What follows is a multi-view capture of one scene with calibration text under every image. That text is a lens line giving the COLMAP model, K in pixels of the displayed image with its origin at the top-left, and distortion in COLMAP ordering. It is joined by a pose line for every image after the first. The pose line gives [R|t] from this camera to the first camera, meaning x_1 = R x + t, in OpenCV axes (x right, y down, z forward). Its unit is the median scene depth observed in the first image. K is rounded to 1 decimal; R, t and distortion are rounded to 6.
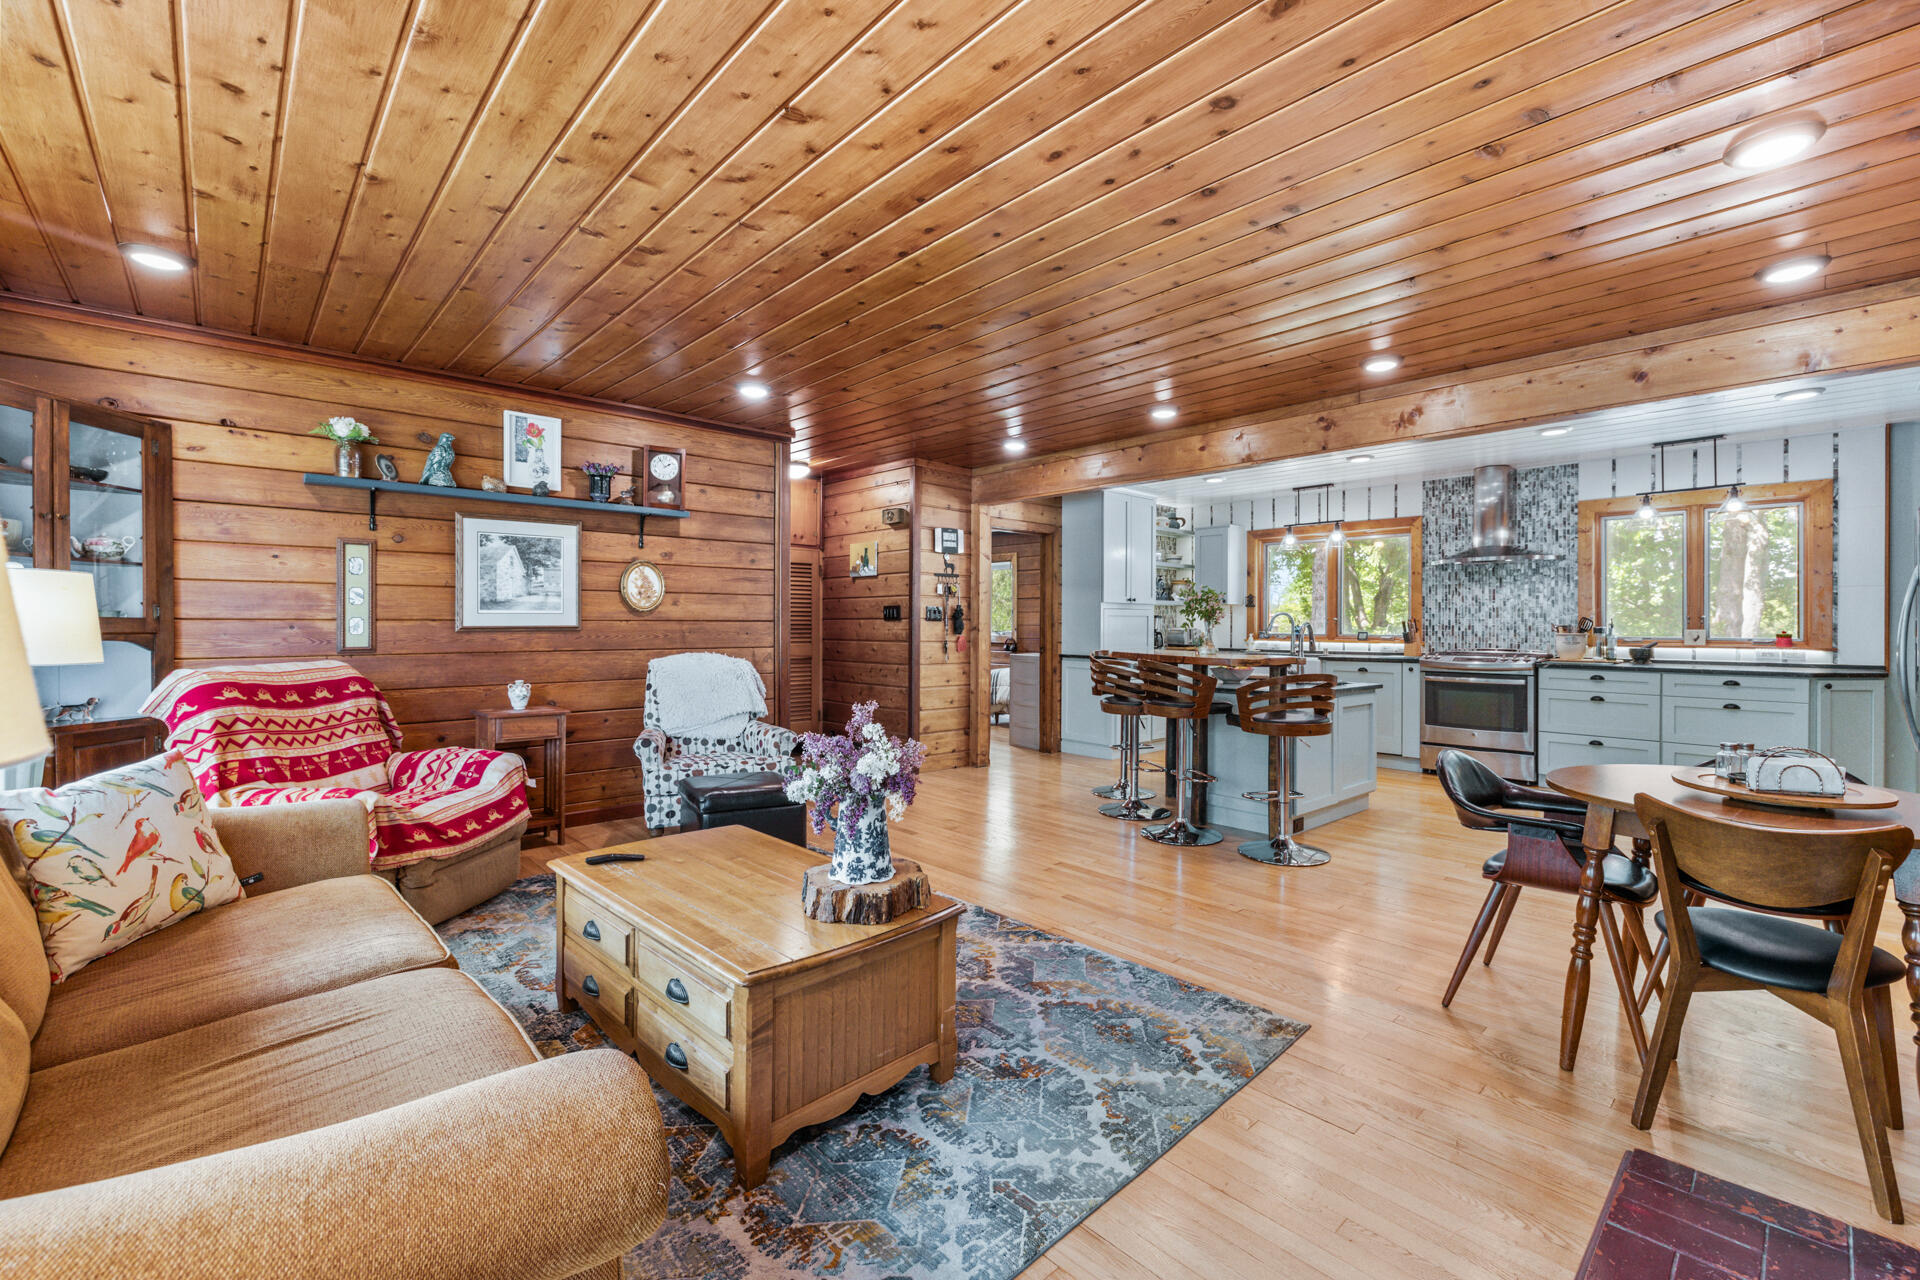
lens RADIAL K [[803.2, 0, 970.3], [0, 803.2, 617.3], [0, 0, 1]] dist [-0.001708, -0.000028]
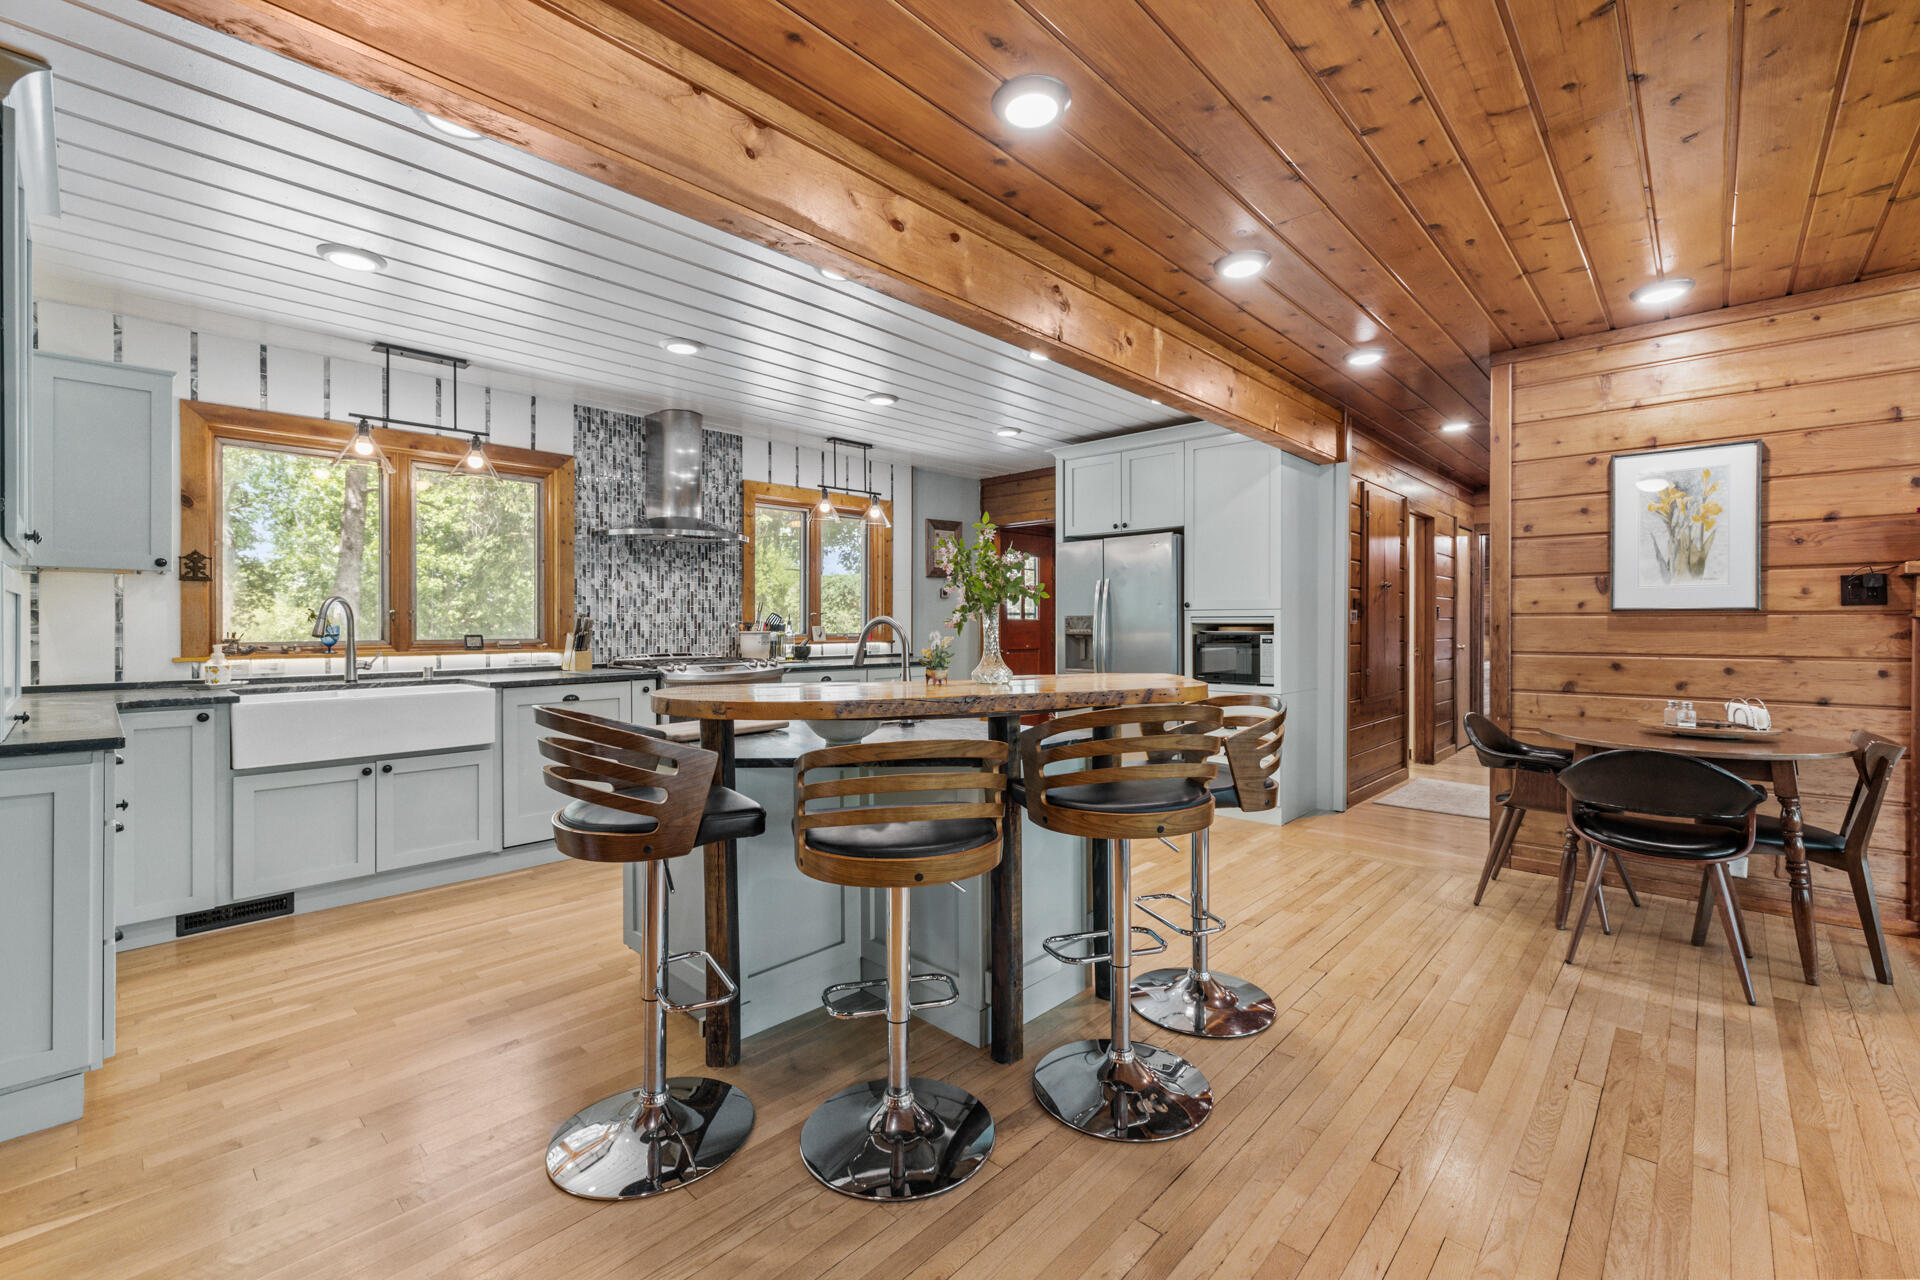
lens RADIAL K [[803.2, 0, 968.0], [0, 803.2, 627.5], [0, 0, 1]] dist [-0.001708, -0.000028]
pose [[-0.062314, -0.008463, 0.998021, -0.167709], [-0.005634, 0.999951, 0.008128, 0.009684], [-0.998041, -0.005116, -0.062359, 1.030320]]
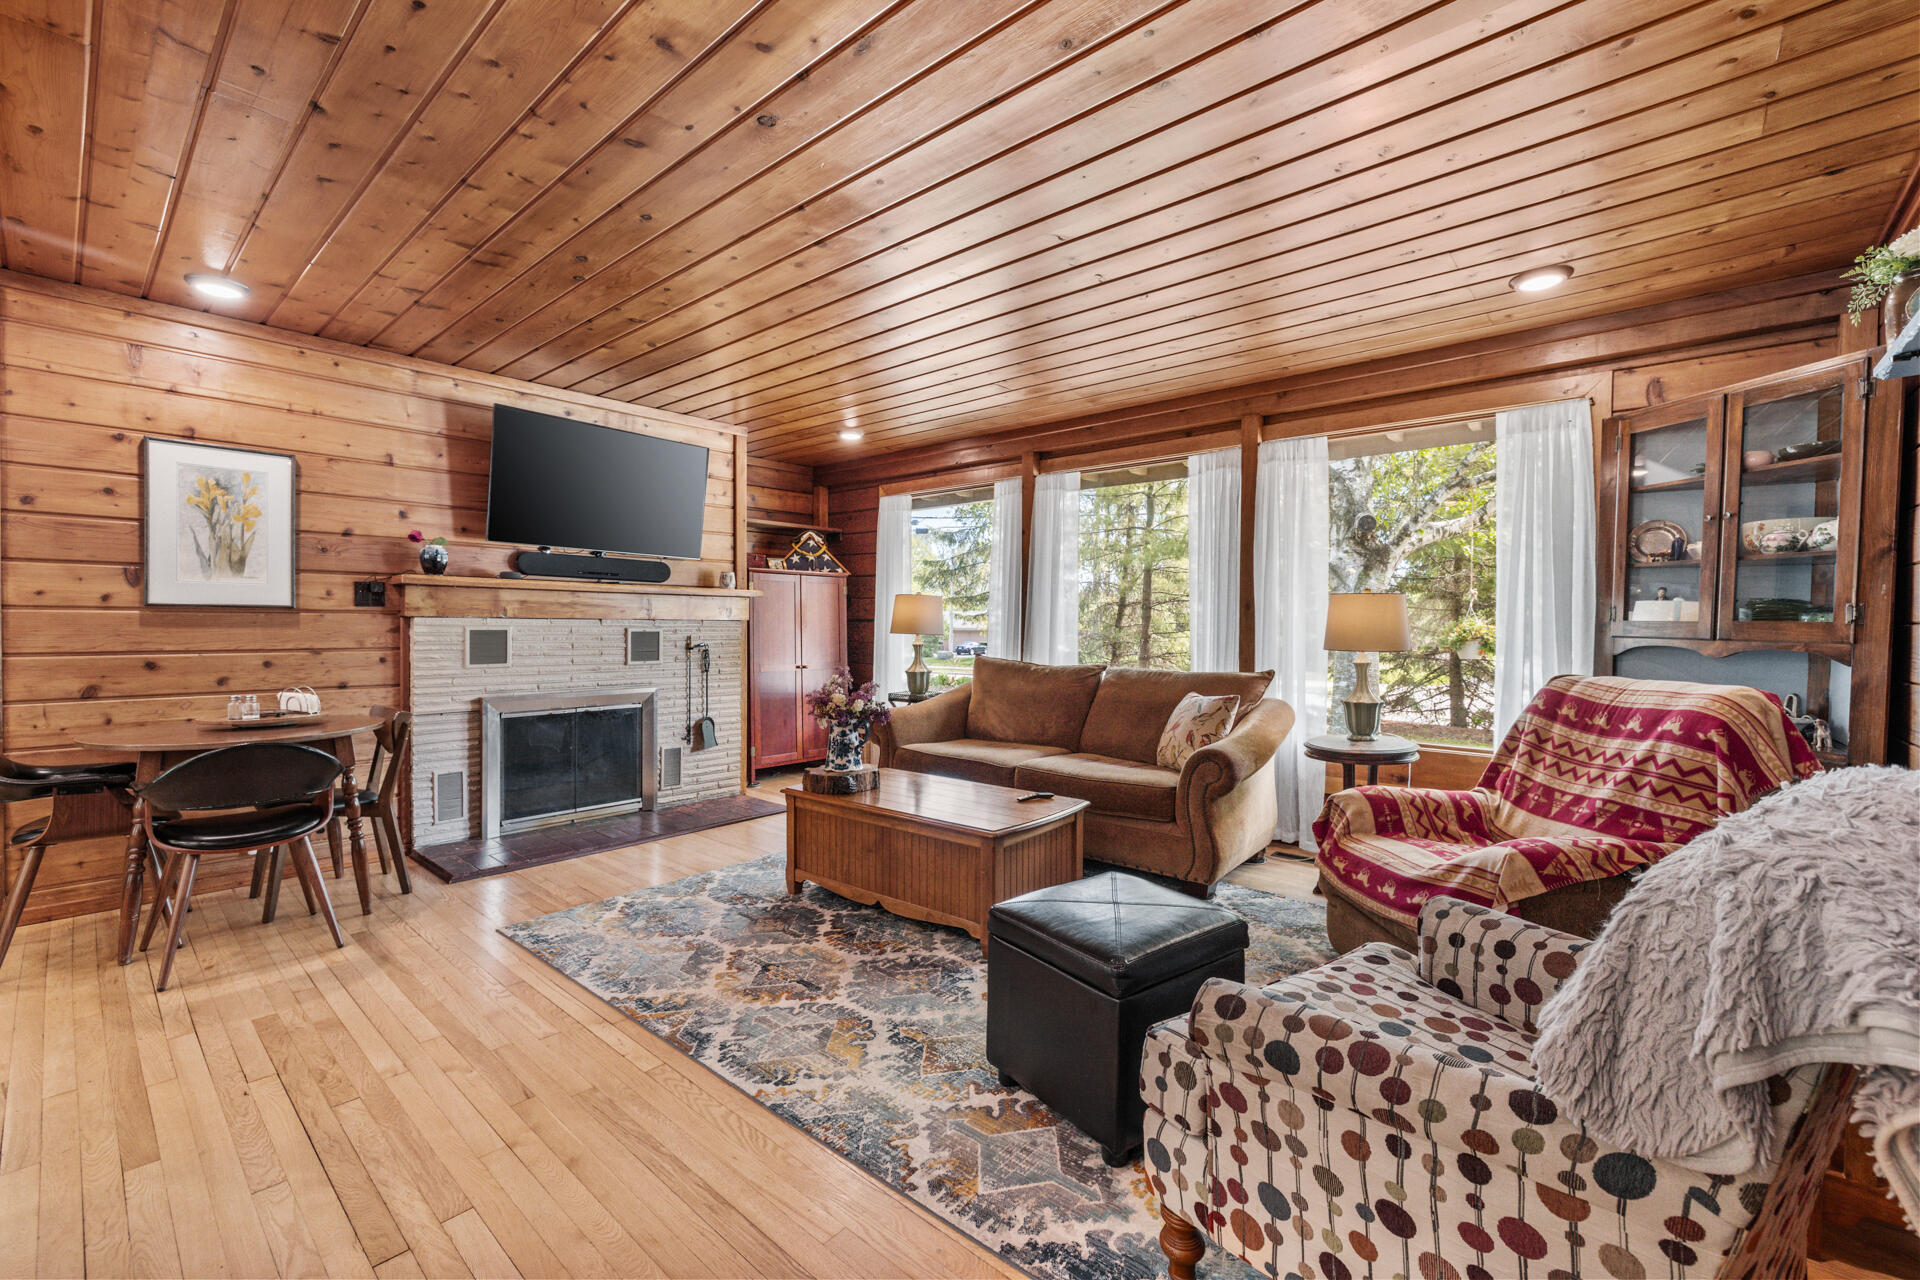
lens RADIAL K [[803.2, 0, 965.2], [0, 803.2, 636.0], [0, 0, 1]] dist [-0.001708, -0.000028]
pose [[-0.995778, -0.009291, -0.091318, -0.096916], [-0.009860, 0.999935, 0.005775, 0.012138], [0.091258, 0.006651, -0.995805, 1.130071]]
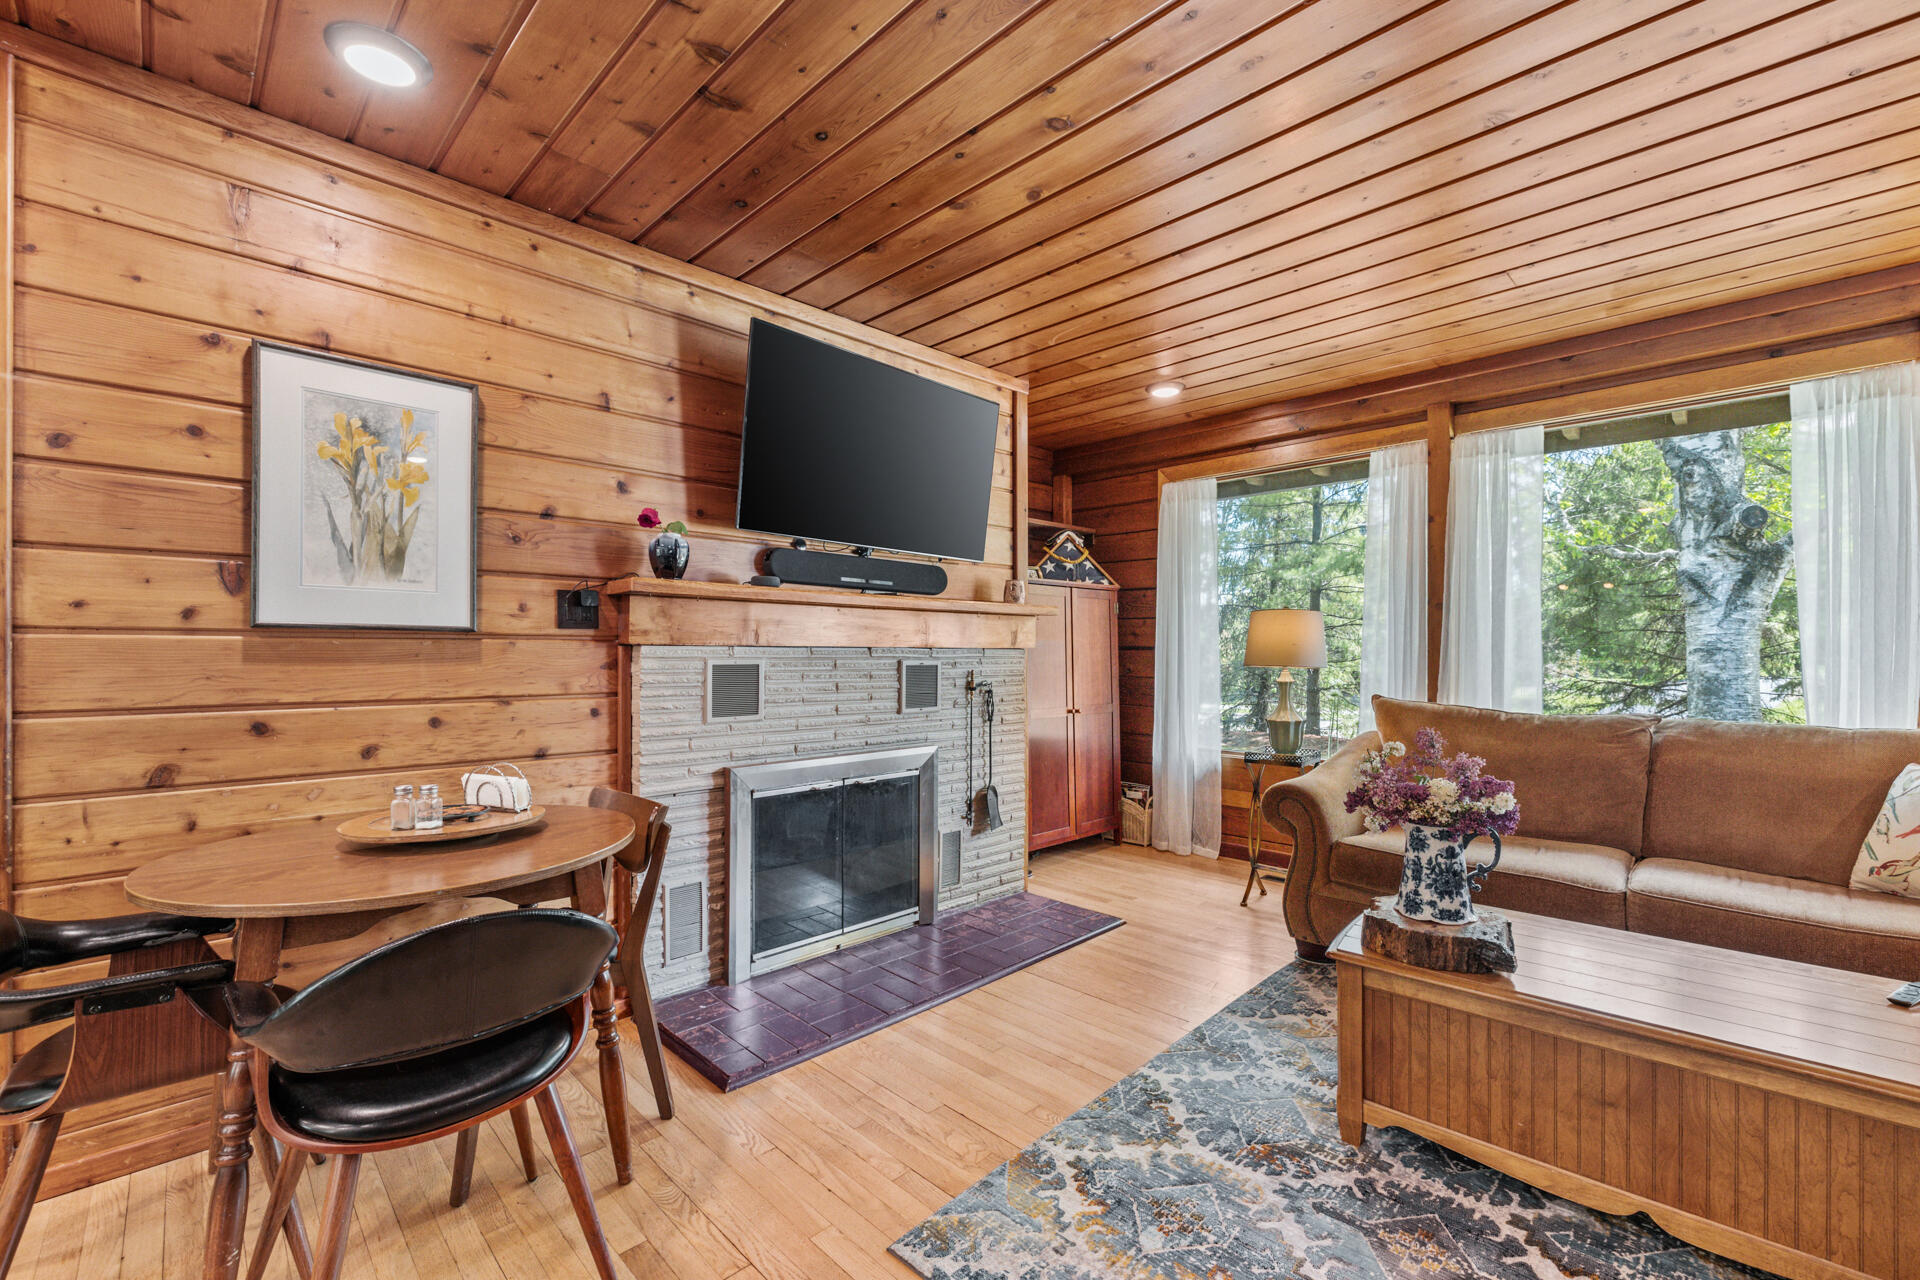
lens RADIAL K [[803.2, 0, 954.4], [0, 803.2, 654.0], [0, 0, 1]] dist [-0.001708, -0.000028]
pose [[-0.999742, -0.005294, -0.022101, 0.186656], [-0.005140, 0.999962, -0.006985, 0.011625], [0.022137, -0.006870, -0.999731, 0.803289]]
